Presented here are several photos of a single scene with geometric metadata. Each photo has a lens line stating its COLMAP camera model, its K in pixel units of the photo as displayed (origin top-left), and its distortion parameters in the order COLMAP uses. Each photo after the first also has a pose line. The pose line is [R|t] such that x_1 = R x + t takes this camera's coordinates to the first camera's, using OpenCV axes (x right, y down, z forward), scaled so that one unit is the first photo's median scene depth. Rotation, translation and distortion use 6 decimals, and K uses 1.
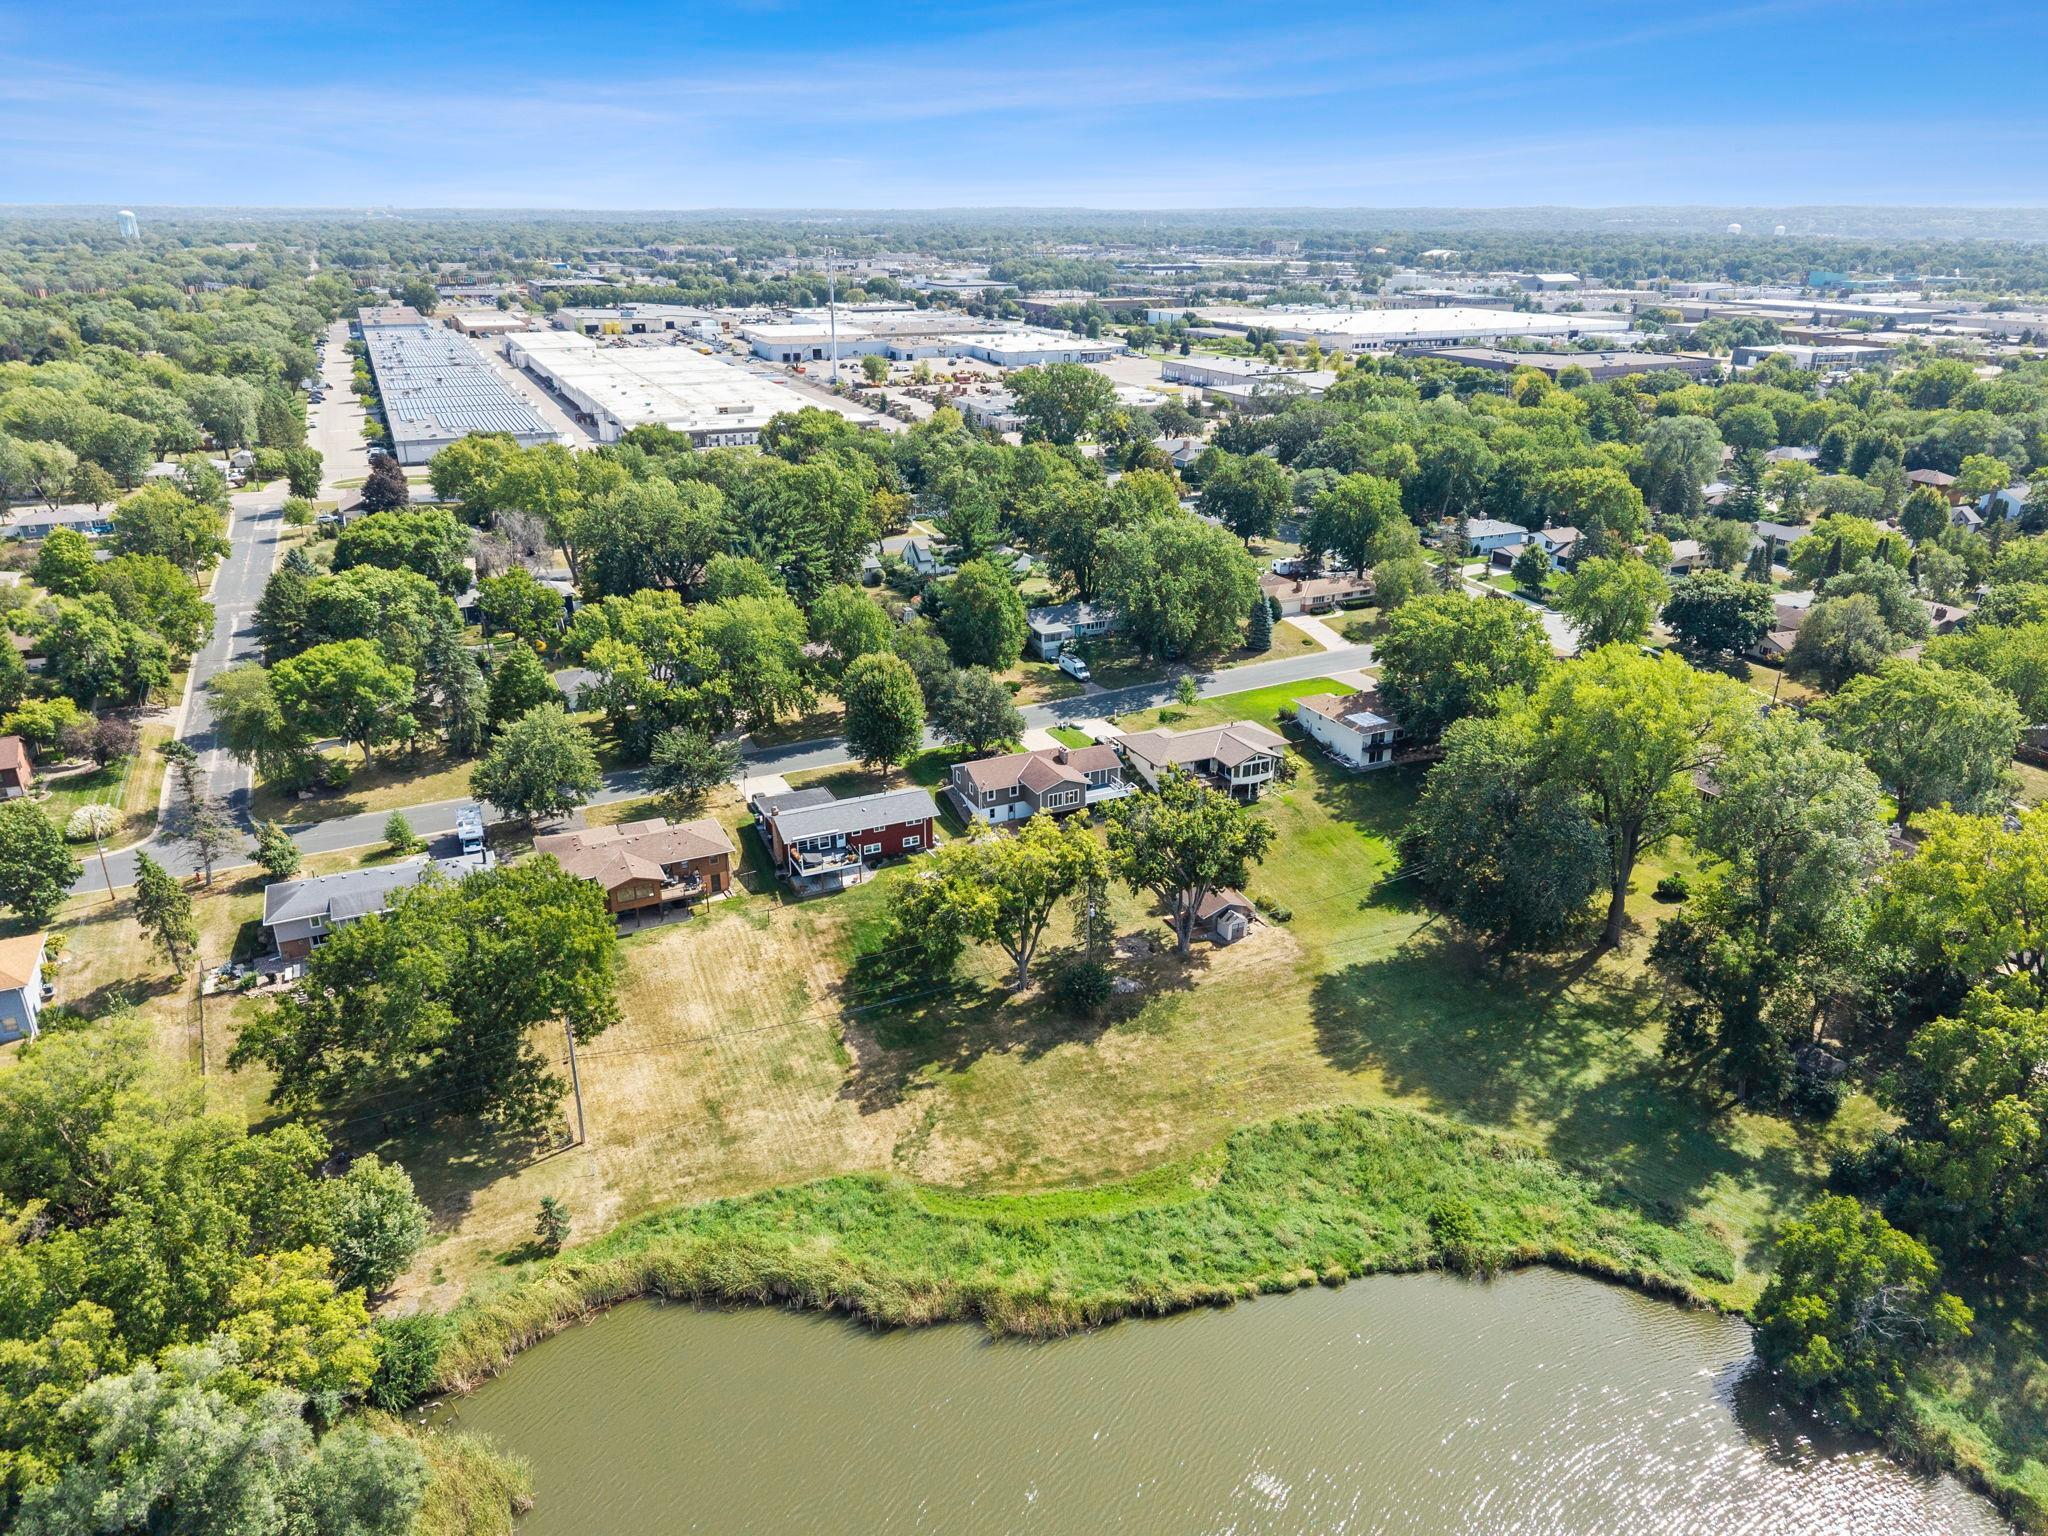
lens RADIAL K [[1361.8, 0, 1021.4], [0, 1361.8, 779.3], [0, 0, 1]] dist [0.025929, -0.030823]
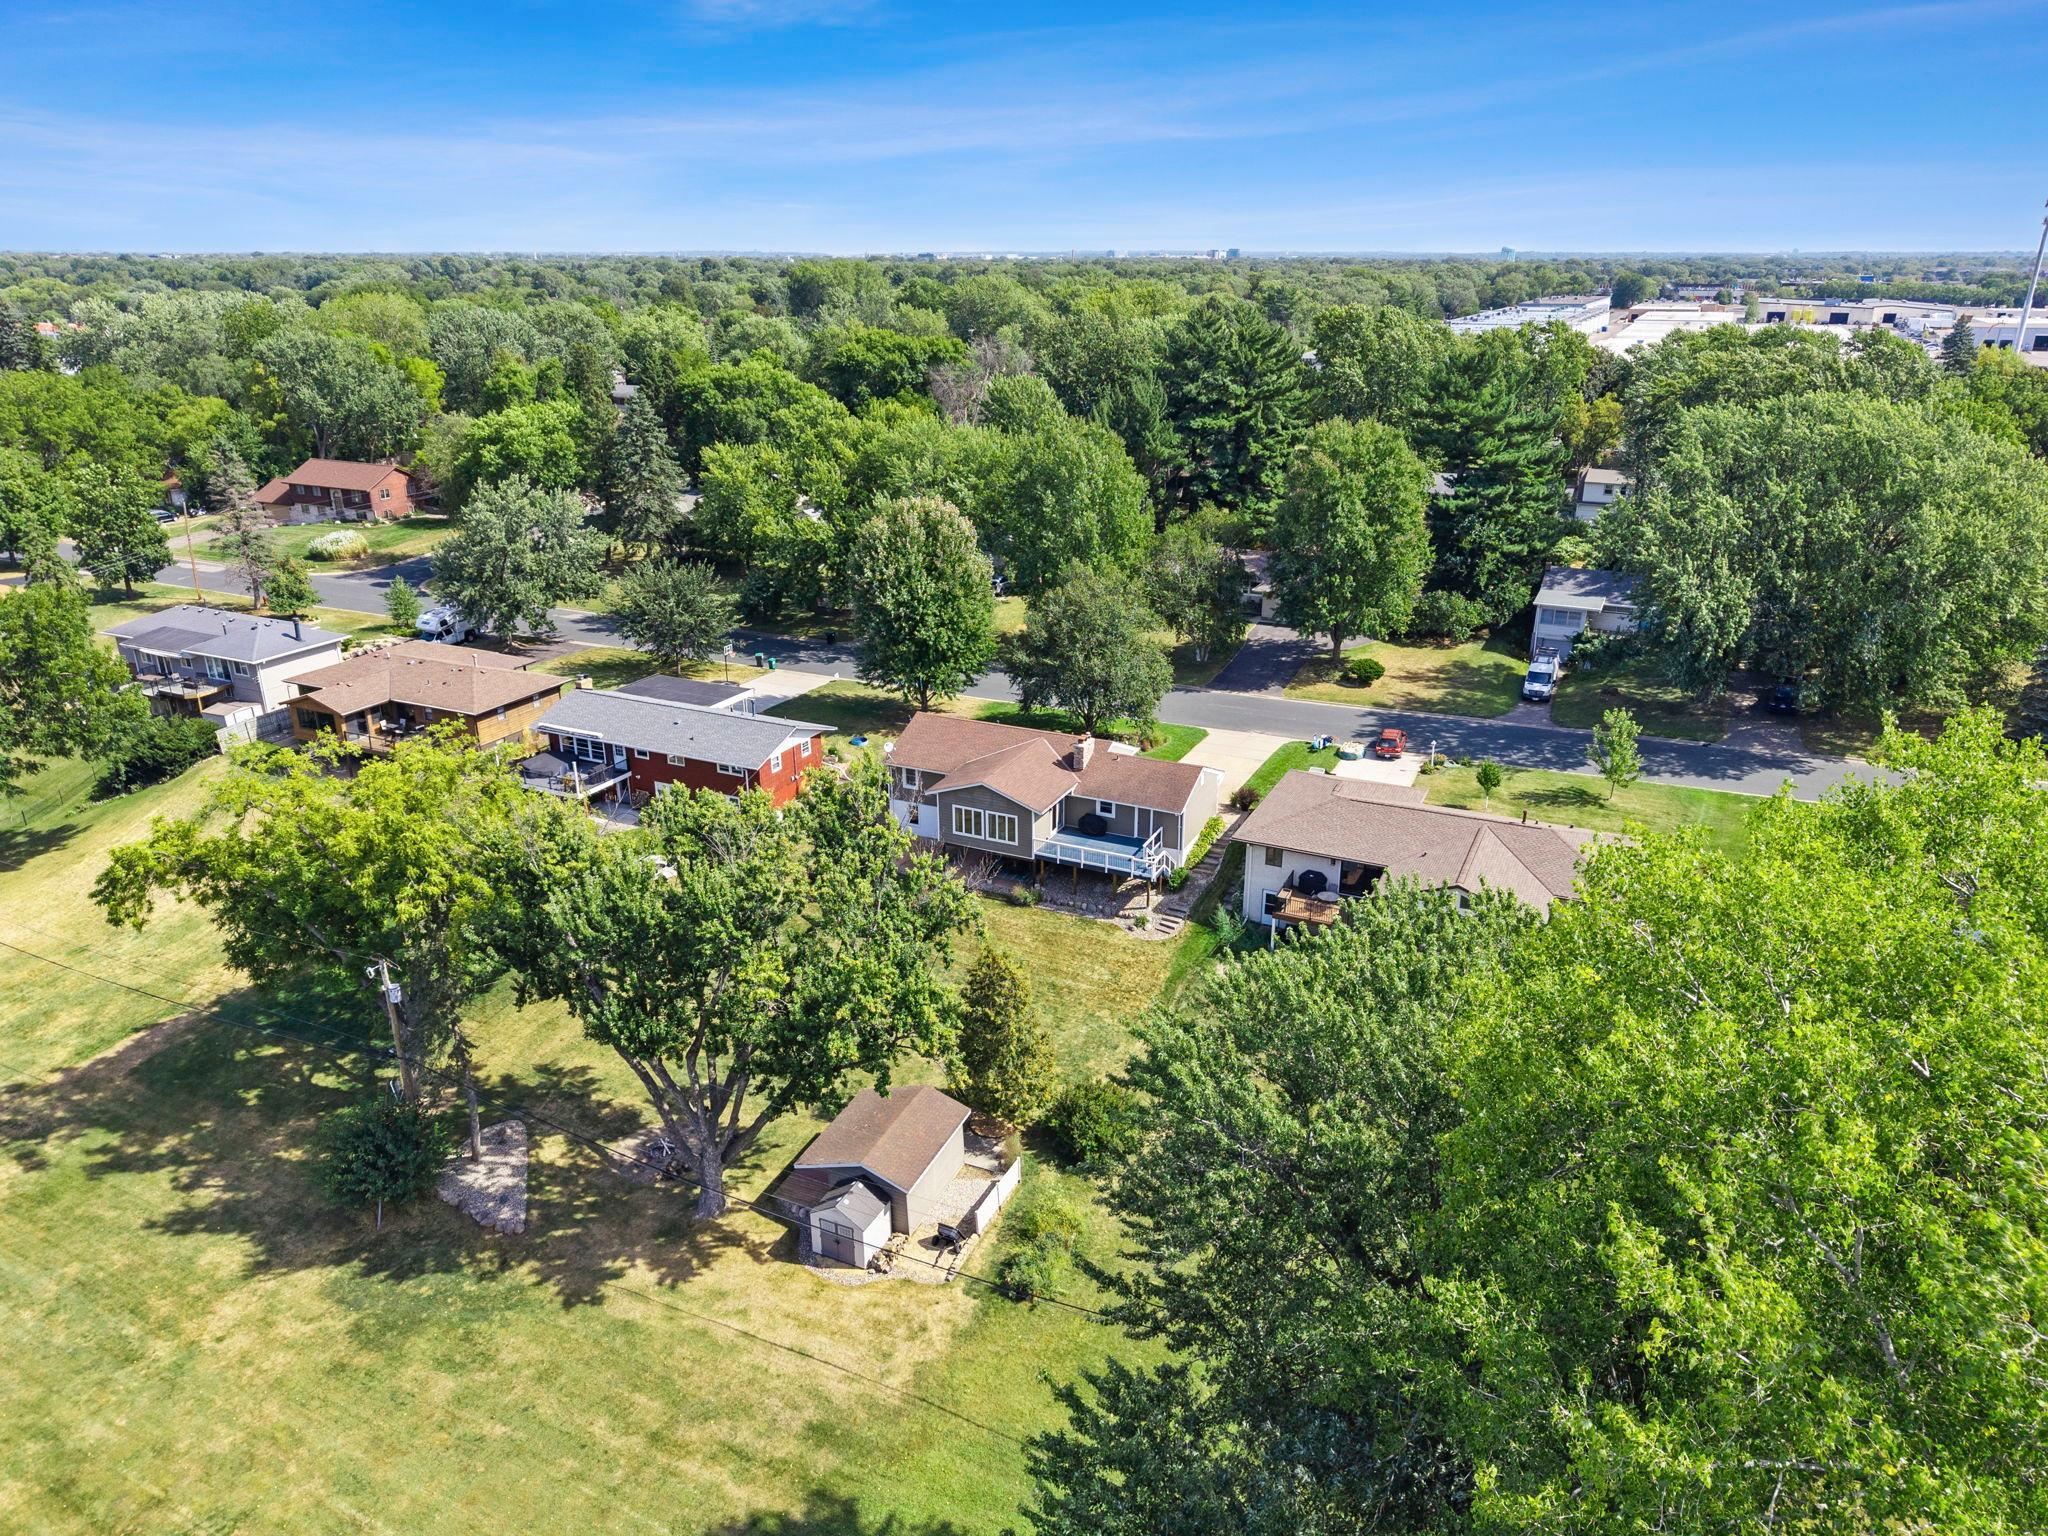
lens RADIAL K [[1361.8, 0, 1038.4], [0, 1361.8, 760.6], [0, 0, 1]] dist [0.025929, -0.030823]
pose [[0.635211, 0.263555, -0.725980, 0.384540], [-0.292946, 0.951952, 0.089272, -0.055416], [0.714626, 0.155966, 0.681898, 0.690051]]
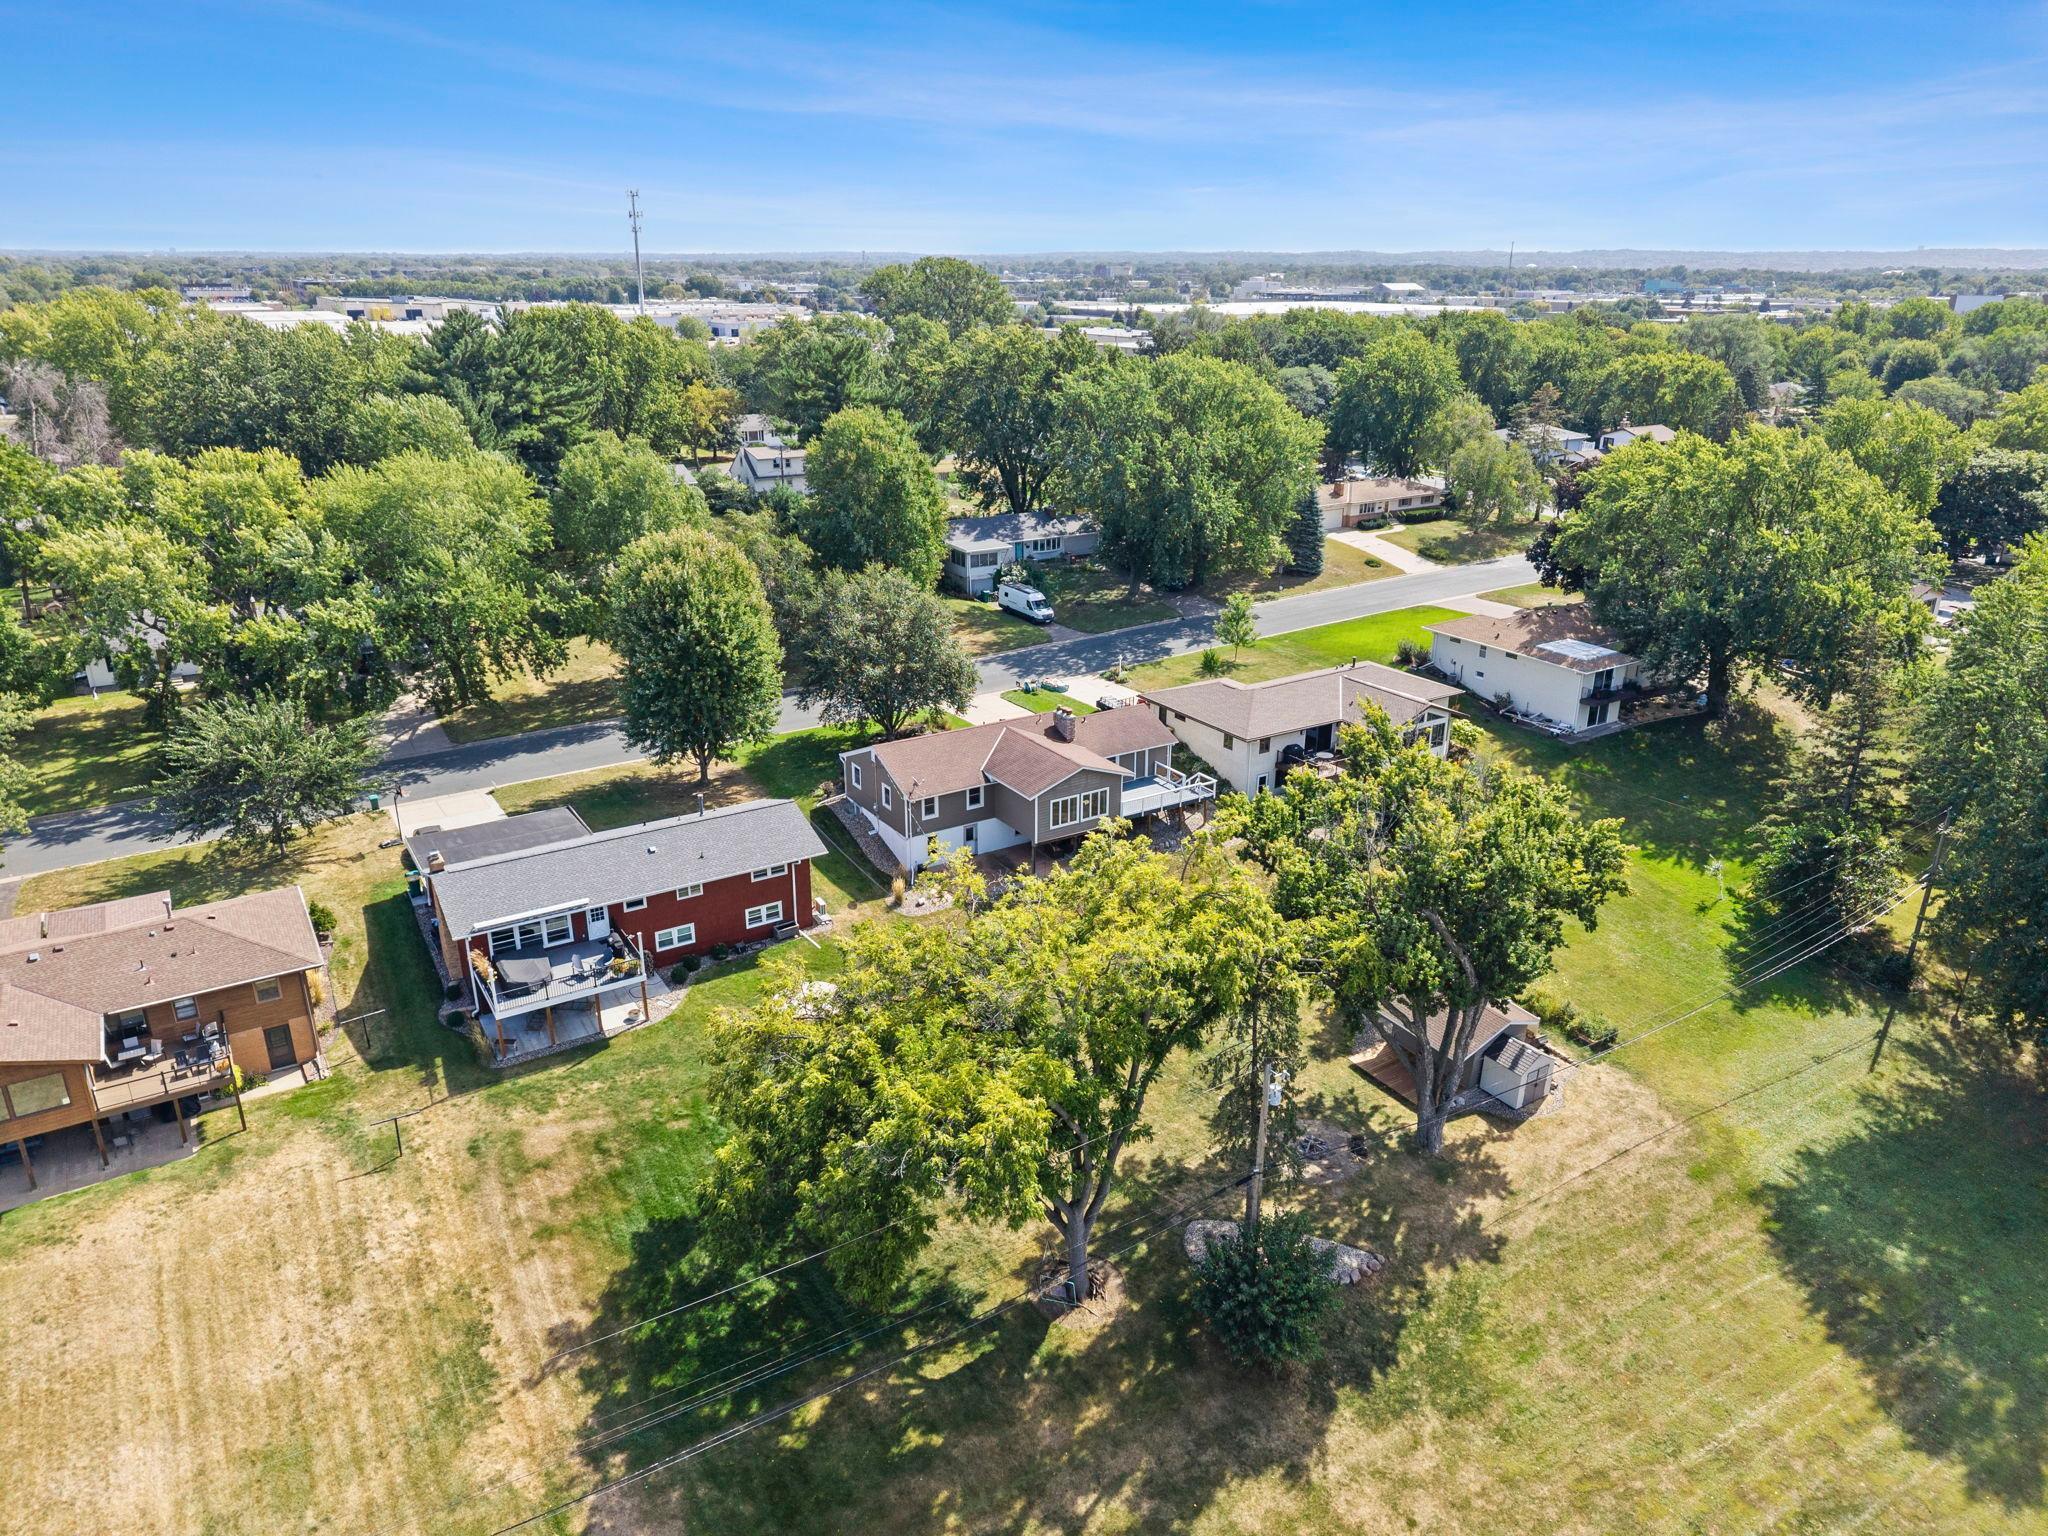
lens RADIAL K [[1361.8, 0, 1017.7], [0, 1361.8, 797.9], [0, 0, 1]] dist [0.025929, -0.030823]
pose [[0.993231, -0.043727, 0.107613, -0.043034], [0.045607, 0.998846, -0.015064, 0.016854], [-0.106830, 0.019870, 0.994079, 0.525174]]
